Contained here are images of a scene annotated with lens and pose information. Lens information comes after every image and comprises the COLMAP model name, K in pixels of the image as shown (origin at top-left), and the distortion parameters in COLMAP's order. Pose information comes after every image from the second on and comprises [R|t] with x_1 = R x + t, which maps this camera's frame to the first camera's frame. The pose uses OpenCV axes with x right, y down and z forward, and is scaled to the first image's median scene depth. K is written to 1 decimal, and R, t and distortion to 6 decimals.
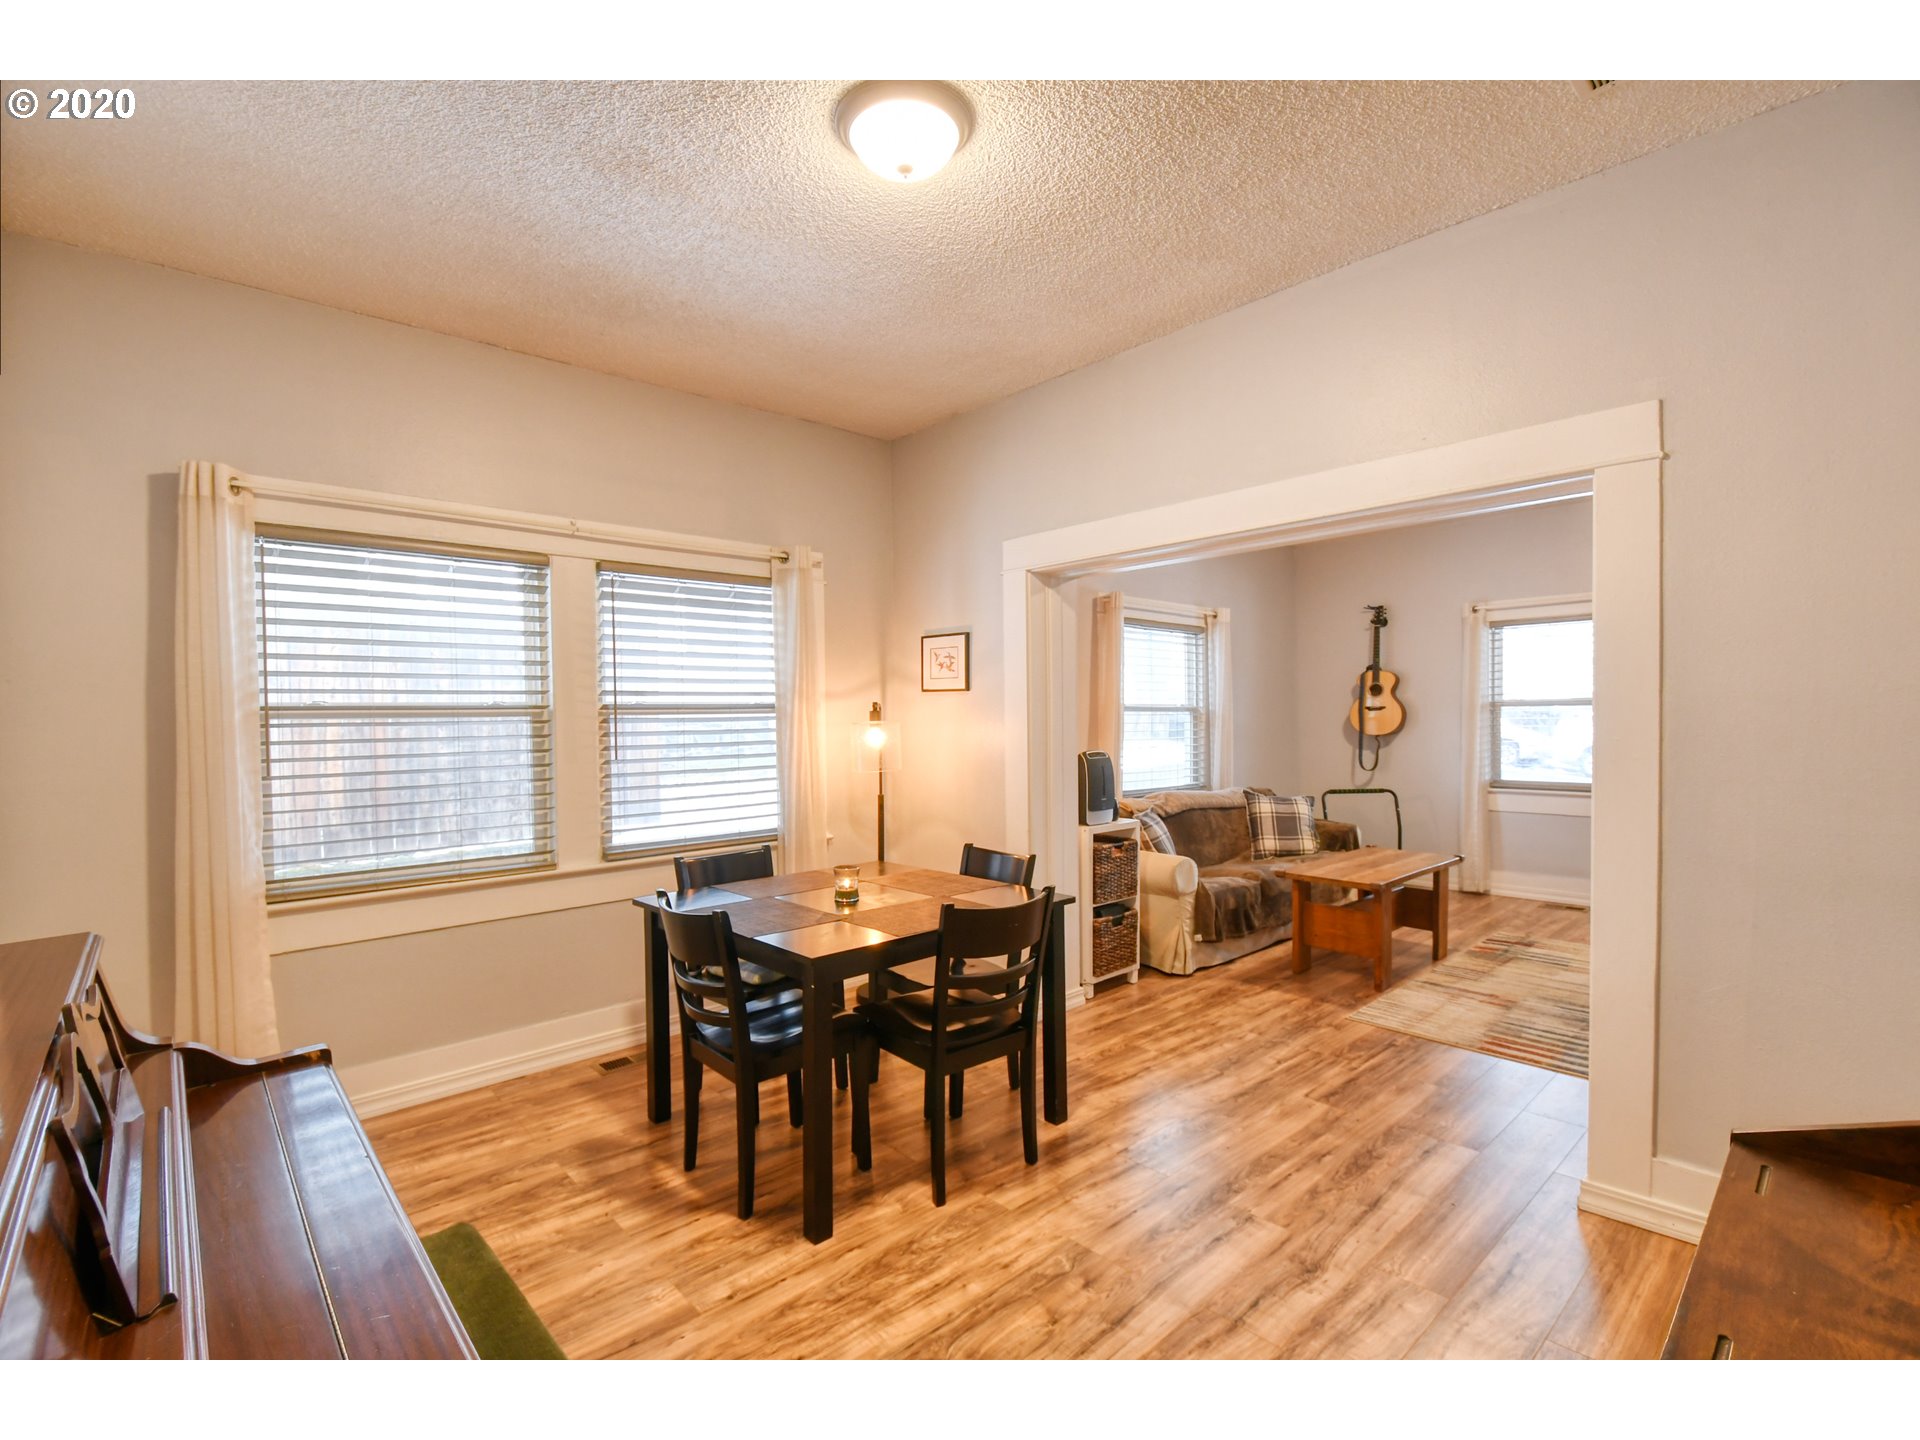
lens RADIAL K [[874.1, 0, 952.3], [0, 874.1, 725.5], [0, 0, 1]] dist [0.001457, 0.000077]
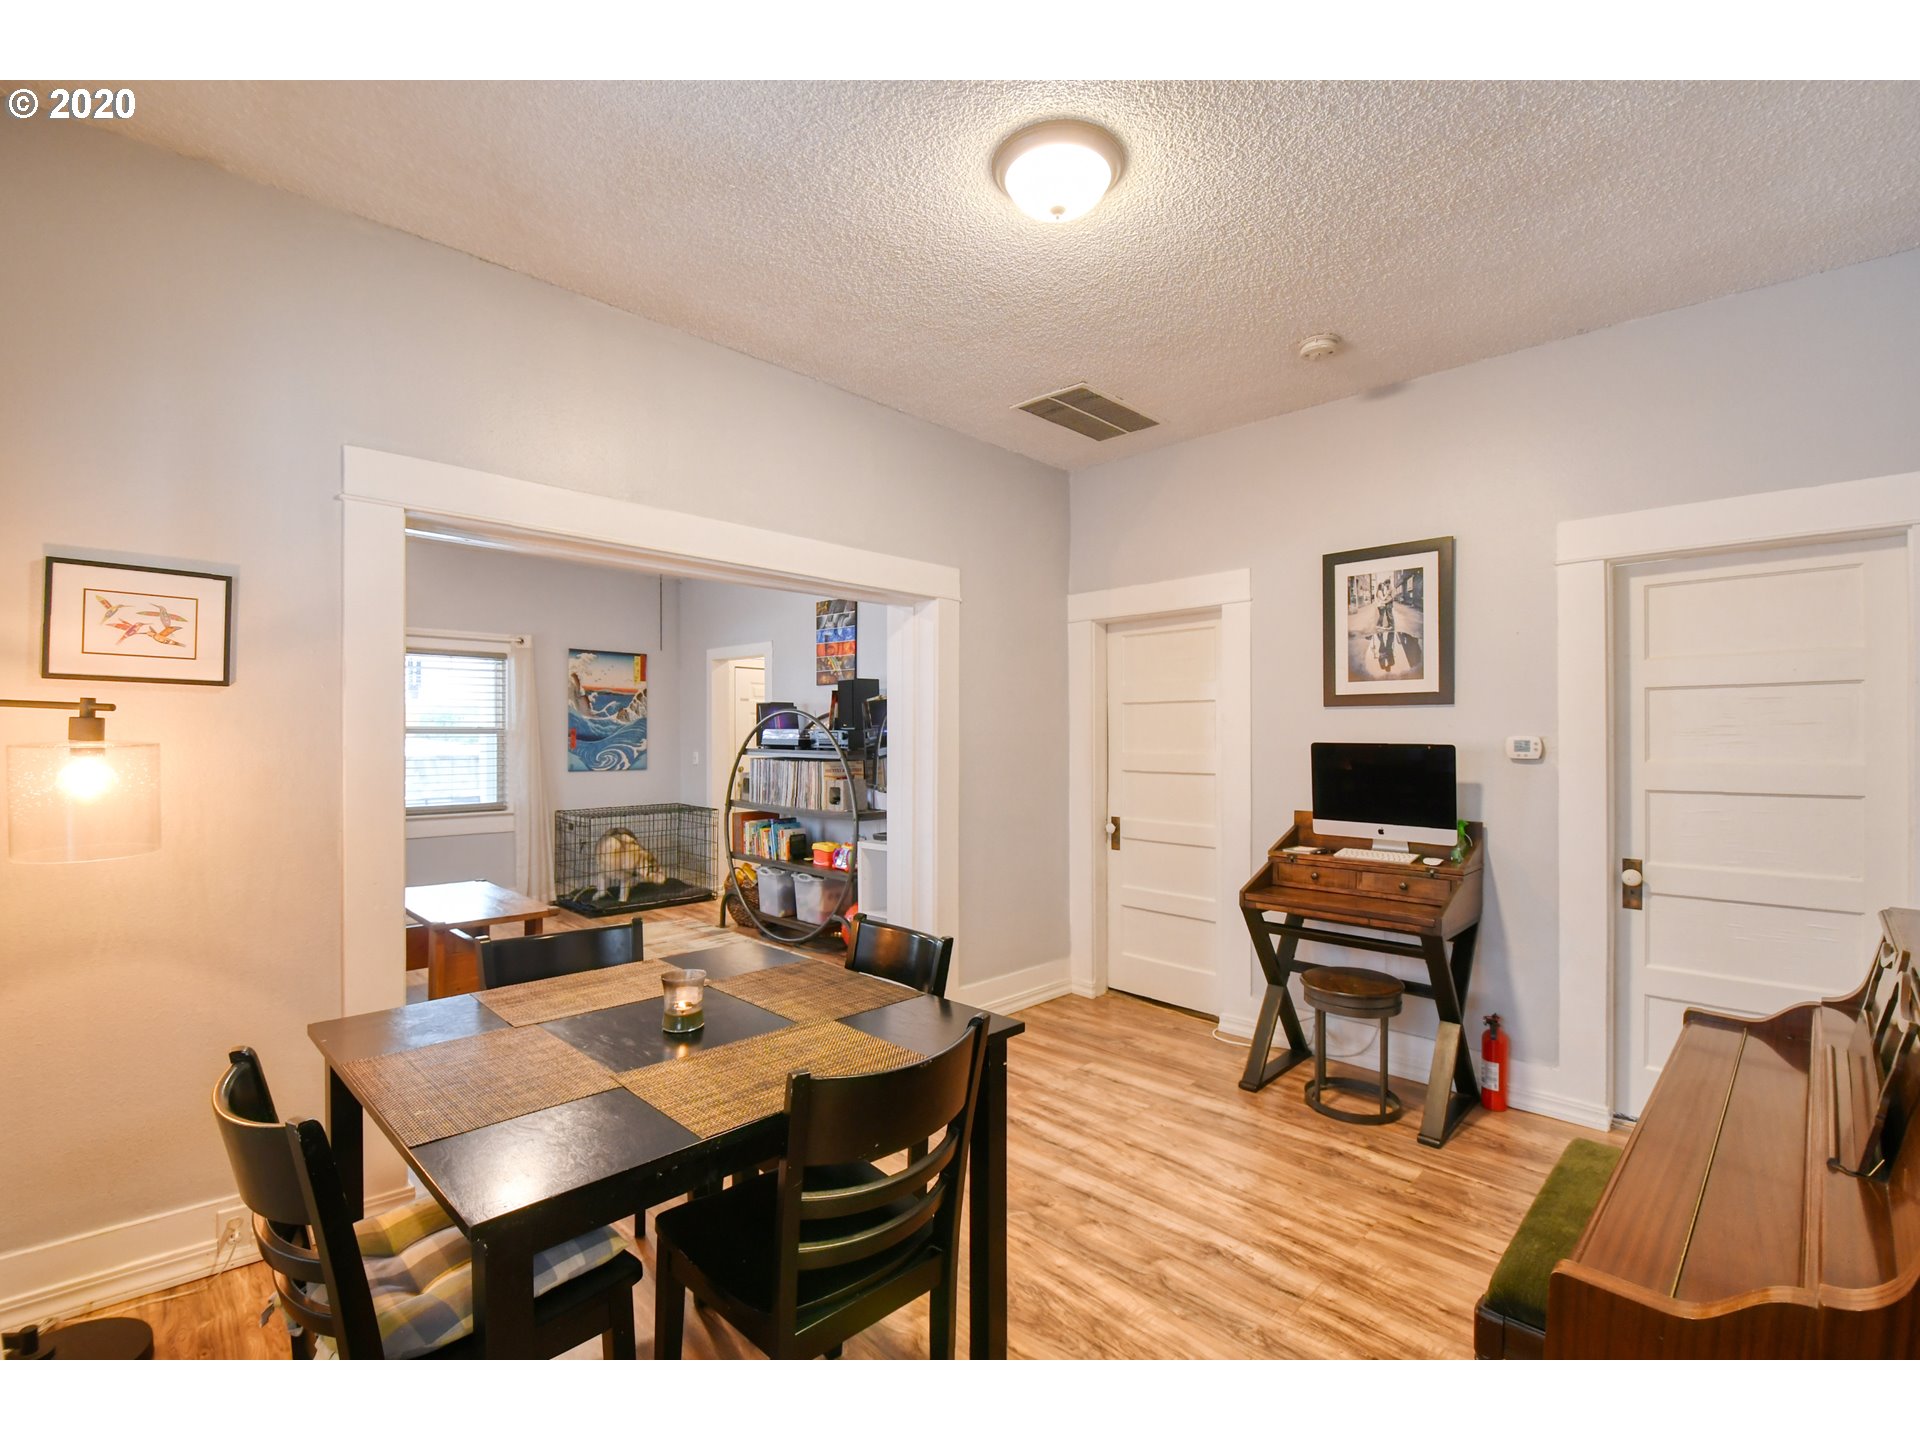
lens RADIAL K [[874.1, 0, 951.8], [0, 874.1, 728.3], [0, 0, 1]] dist [0.001457, 0.000077]
pose [[-0.046537, 0.024128, 0.998625, -0.635174], [0.007418, 0.999689, -0.023808, 0.001856], [-0.998889, 0.006300, -0.046701, 0.699599]]
